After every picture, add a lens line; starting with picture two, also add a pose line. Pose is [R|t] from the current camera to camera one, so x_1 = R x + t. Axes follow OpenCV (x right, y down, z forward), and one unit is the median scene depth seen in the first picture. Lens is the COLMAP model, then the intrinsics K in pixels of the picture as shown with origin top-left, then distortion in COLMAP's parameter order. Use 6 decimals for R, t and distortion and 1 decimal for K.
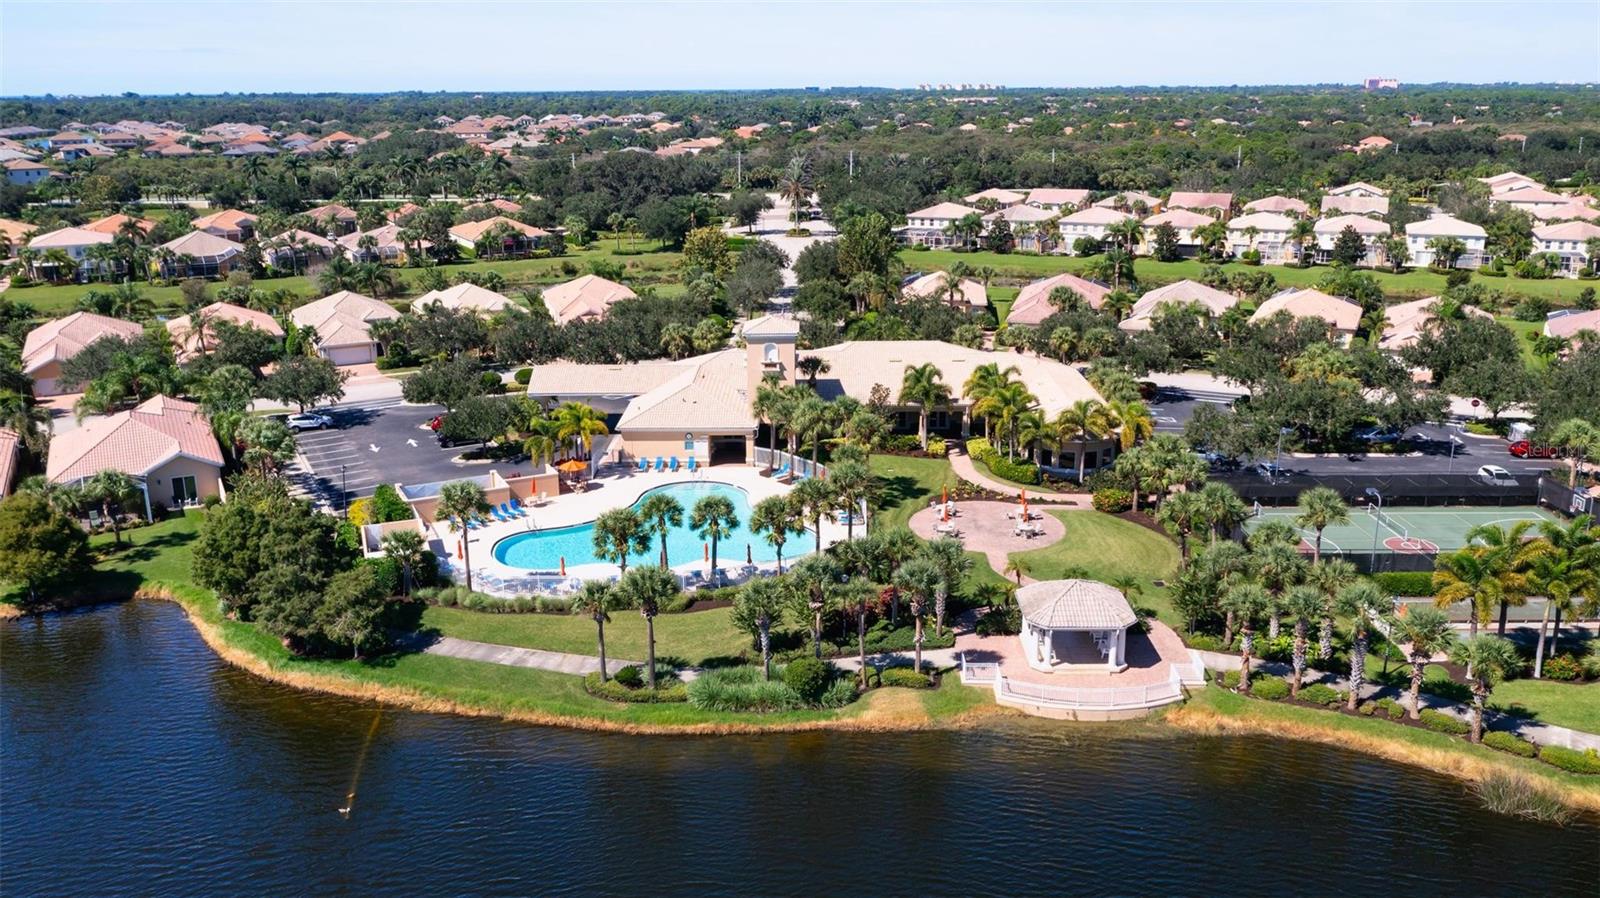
lens RADIAL K [[1298.1, 0, 800.0], [0, 1298.1, 449.0], [0, 0, 1]] dist [-0.001915, 0.005126]
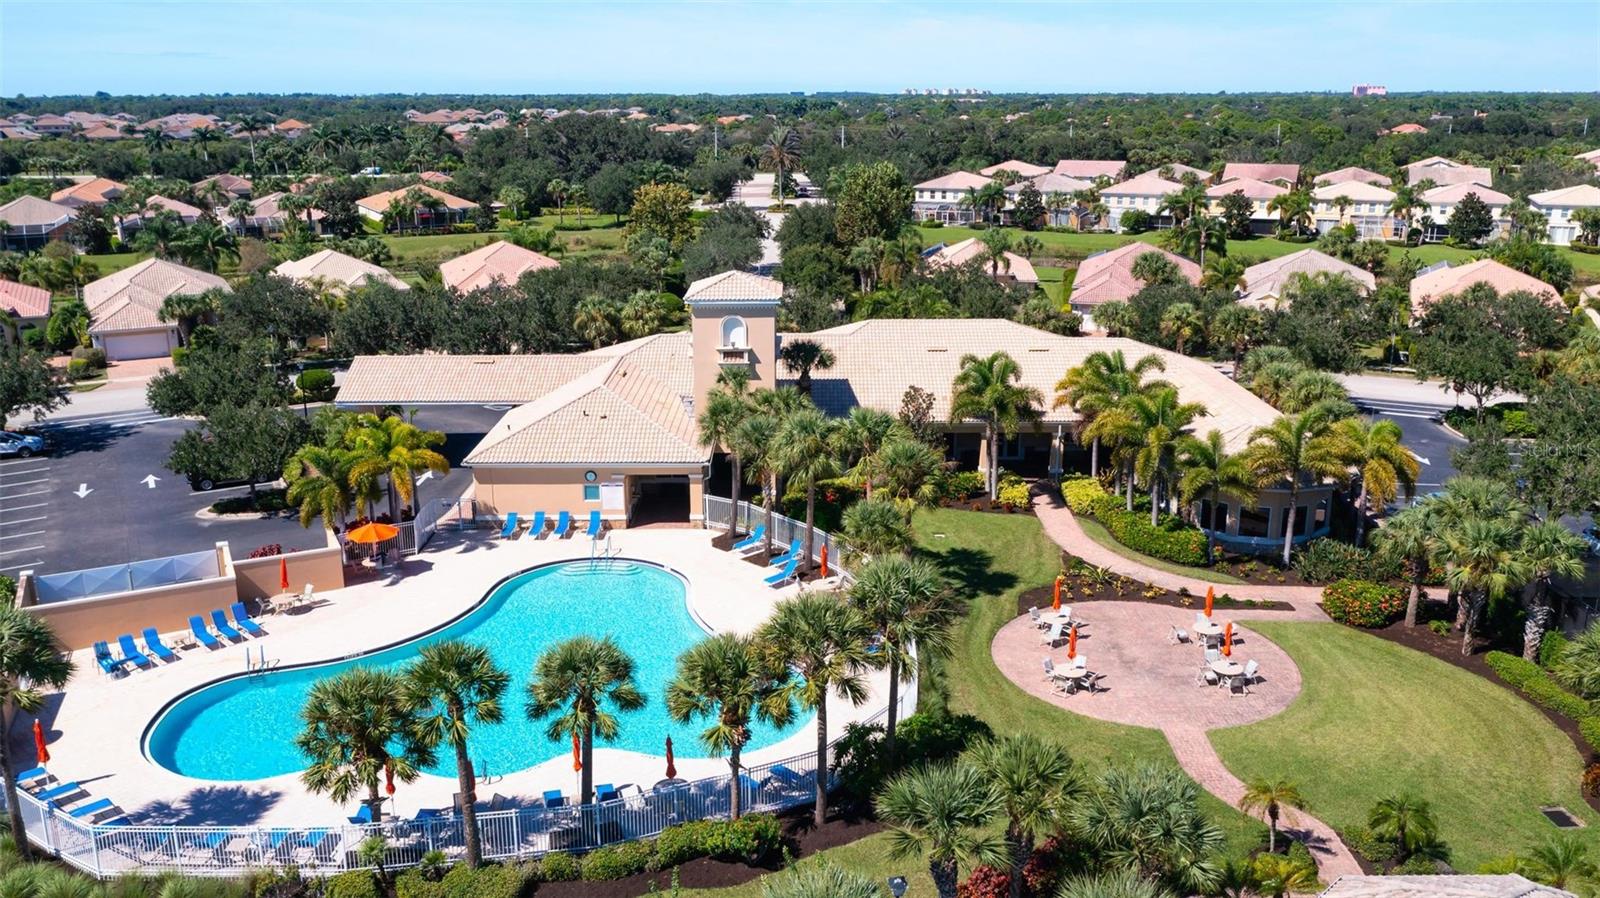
lens RADIAL K [[1298.1, 0, 800.0], [0, 1298.1, 449.0], [0, 0, 1]] dist [-0.001915, 0.005126]
pose [[0.999925, 0.001886, 0.012101, 0.000340], [-0.001818, 0.999982, -0.005663, -0.016979], [-0.012112, 0.005640, 0.999911, 0.380127]]
